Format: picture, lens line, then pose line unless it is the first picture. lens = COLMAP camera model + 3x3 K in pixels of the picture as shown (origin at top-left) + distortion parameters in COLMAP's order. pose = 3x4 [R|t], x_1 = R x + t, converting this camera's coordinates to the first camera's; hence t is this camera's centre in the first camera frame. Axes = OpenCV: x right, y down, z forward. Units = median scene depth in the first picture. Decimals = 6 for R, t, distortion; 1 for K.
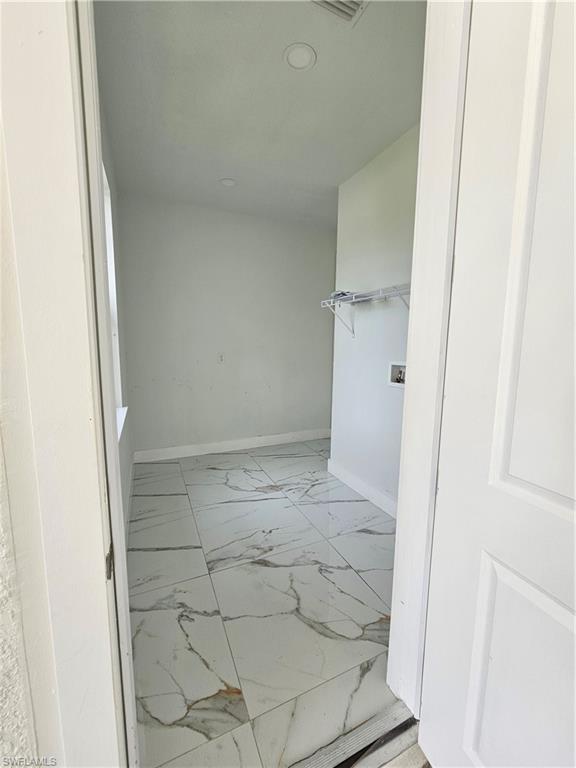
lens RADIAL K [[314.2, 0, 290.7], [0, 314.2, 385.8], [0, 0, 1]] dist [-0.001599, -0.000296]
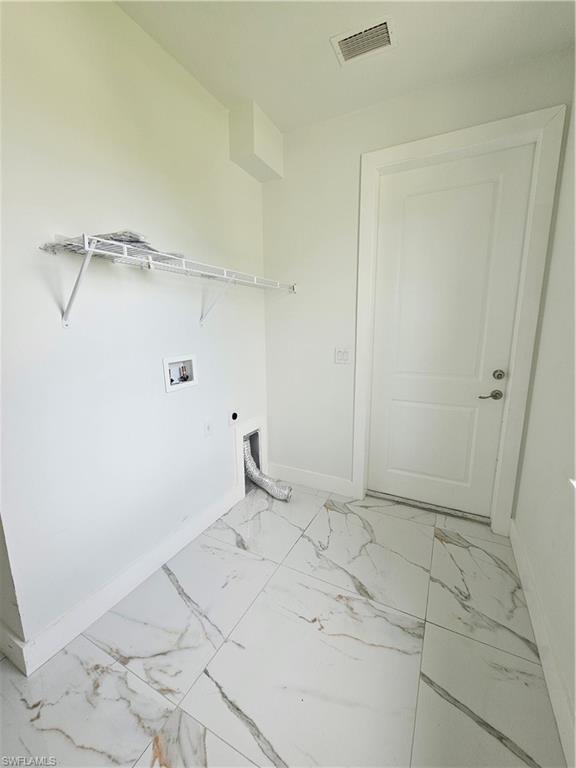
lens RADIAL K [[314.2, 0, 290.9], [0, 314.2, 382.9], [0, 0, 1]] dist [-0.001599, -0.000296]
pose [[-0.617968, -0.146373, 0.772458, -0.522531], [0.107495, 0.957559, 0.267444, -0.223136], [-0.778820, 0.248307, -0.576006, 1.424729]]
